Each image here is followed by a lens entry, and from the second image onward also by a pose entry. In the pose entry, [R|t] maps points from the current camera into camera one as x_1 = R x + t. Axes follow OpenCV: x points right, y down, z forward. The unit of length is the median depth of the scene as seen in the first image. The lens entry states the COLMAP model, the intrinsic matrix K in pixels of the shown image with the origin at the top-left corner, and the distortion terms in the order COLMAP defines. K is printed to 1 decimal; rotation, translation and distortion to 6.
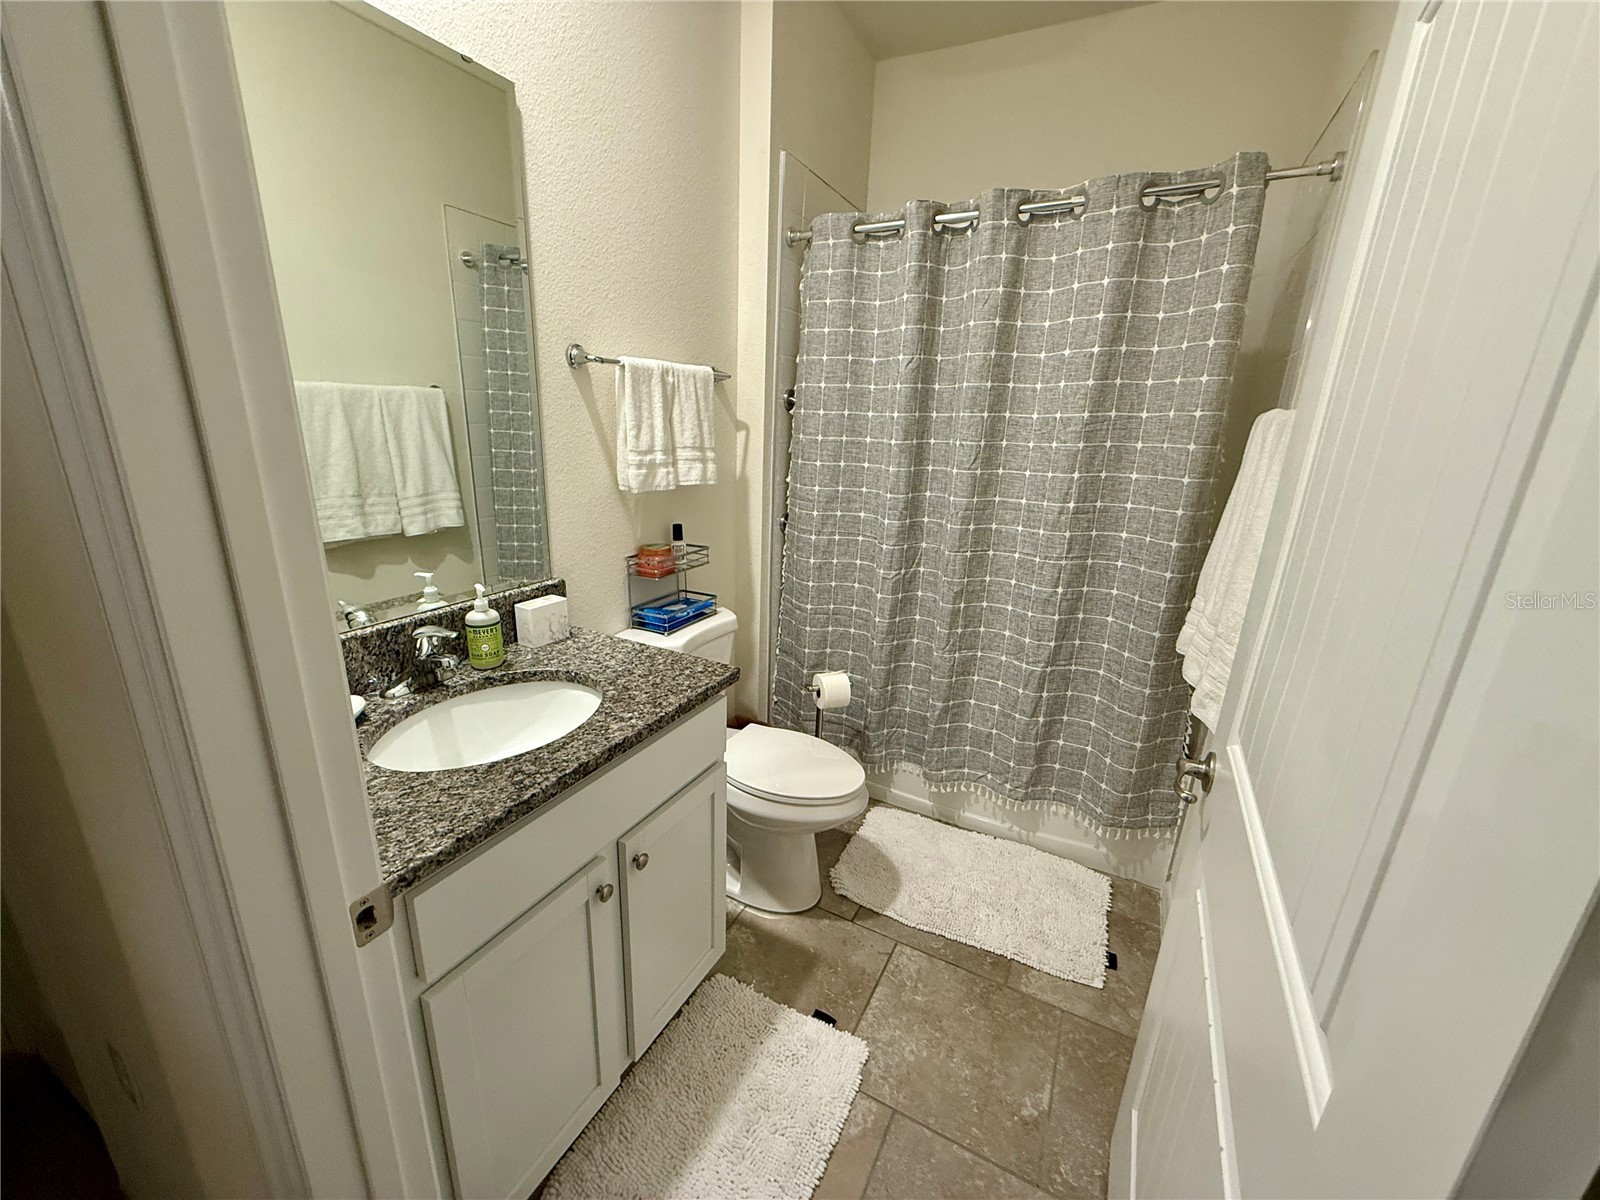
lens RADIAL K [[644.8, 0, 784.5], [0, 644.8, 601.4], [0, 0, 1]] dist [0.000568, 0.000194]
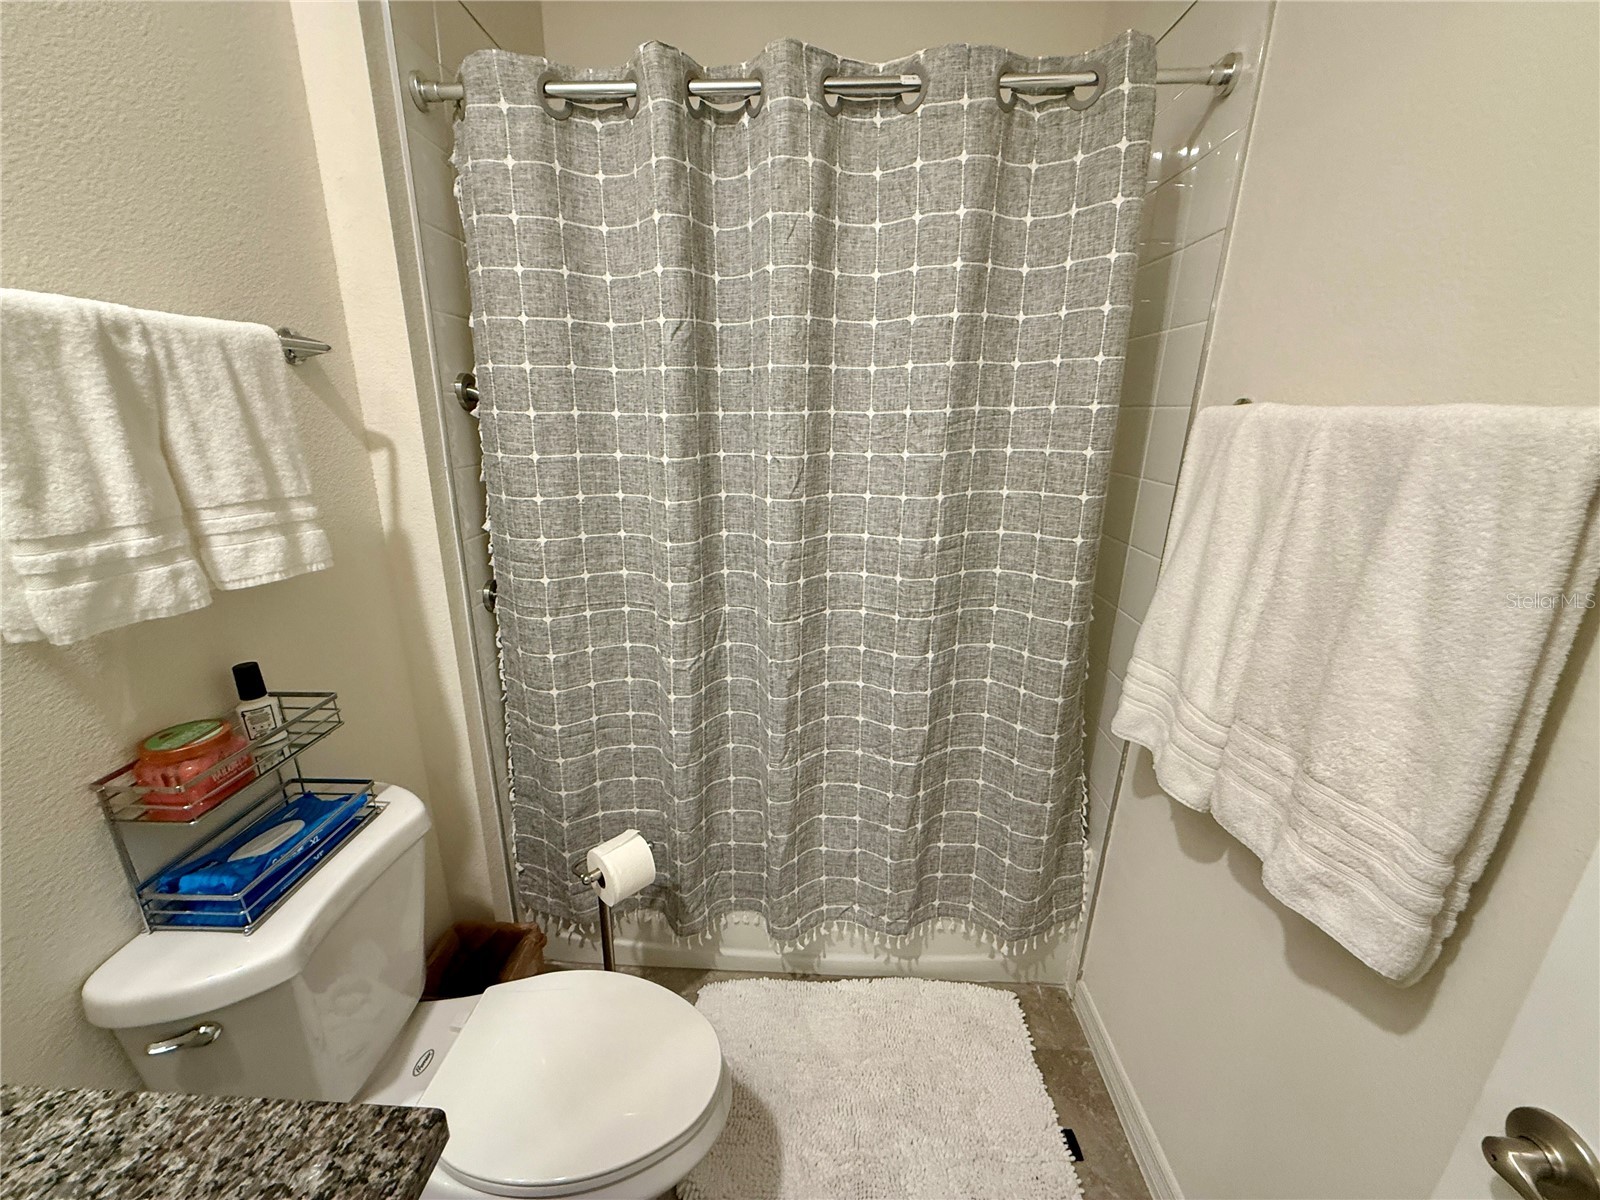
lens RADIAL K [[651.5, 0, 799.2], [0, 651.5, 601.7], [0, 0, 1]] dist [0.000489, 0.000380]
pose [[0.894780, -0.147500, 0.421440, 0.000281], [0.140025, 0.988943, 0.048826, -0.129356], [-0.423982, 0.015324, 0.905541, 0.396056]]
